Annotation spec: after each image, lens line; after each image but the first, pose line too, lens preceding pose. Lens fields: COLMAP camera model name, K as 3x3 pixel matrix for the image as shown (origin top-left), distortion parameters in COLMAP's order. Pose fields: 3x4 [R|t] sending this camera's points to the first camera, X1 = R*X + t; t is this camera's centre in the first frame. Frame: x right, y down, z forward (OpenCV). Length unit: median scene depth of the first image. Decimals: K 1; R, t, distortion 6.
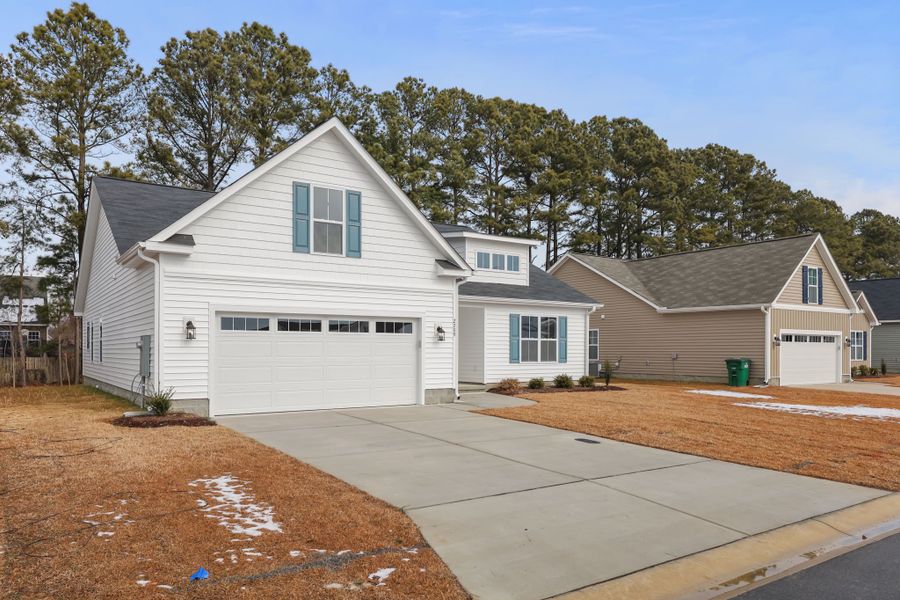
lens RADIAL K [[627.4, 0, 459.7], [0, 627.4, 348.4], [0, 0, 1]] dist [0.004447, 0.001290]
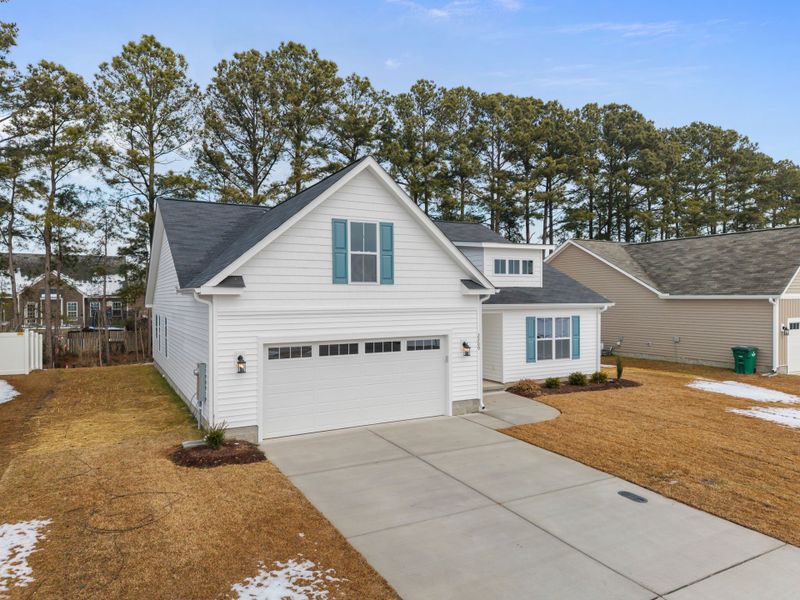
lens RADIAL K [[528.9, 0, 404.3], [0, 528.9, 300.9], [0, 0, 1]] dist [0.038567, -0.033970]
pose [[0.994454, -0.006720, -0.104960, -0.017253], [0.007413, 0.999953, 0.006214, -0.047112], [0.104914, -0.006958, 0.994457, 0.039008]]
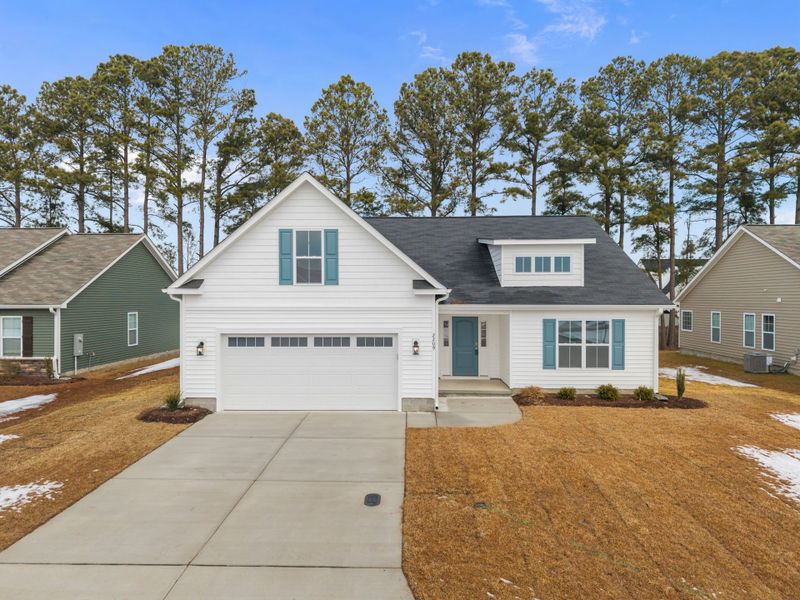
lens RADIAL K [[528.9, 0, 404.3], [0, 528.9, 300.9], [0, 0, 1]] dist [0.038567, -0.033970]
pose [[0.810956, 0.002162, -0.585103, 0.205616], [0.001057, 0.999986, 0.005160, -0.046288], [0.585106, -0.004803, 0.810943, 0.103011]]
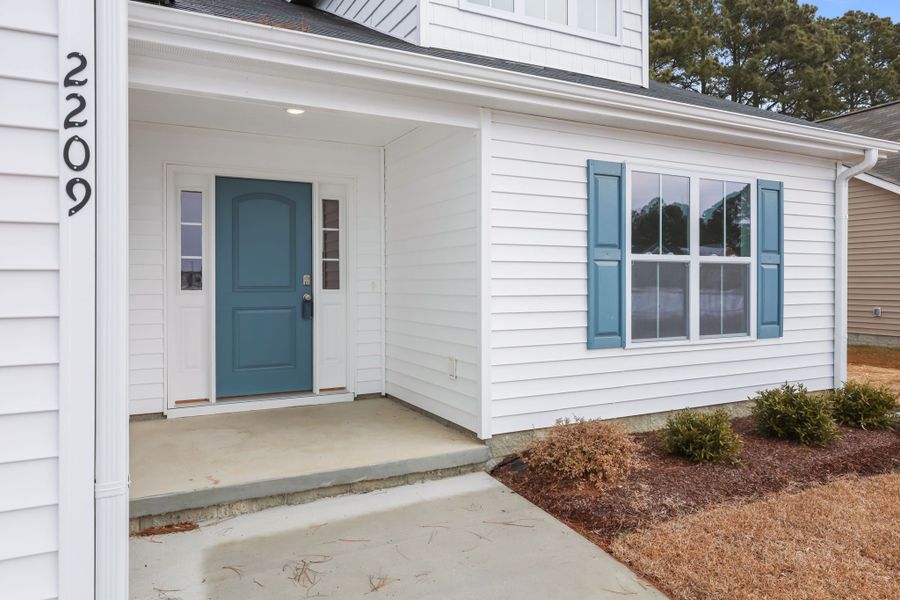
lens RADIAL K [[604.1, 0, 448.0], [0, 604.1, 281.5], [0, 0, 1]] dist [0.000182, 0.000315]
pose [[0.990090, -0.004810, -0.140355, 0.030184], [0.005153, 0.999985, 0.002078, -0.002811], [0.140343, -0.002781, 0.990099, 0.390412]]
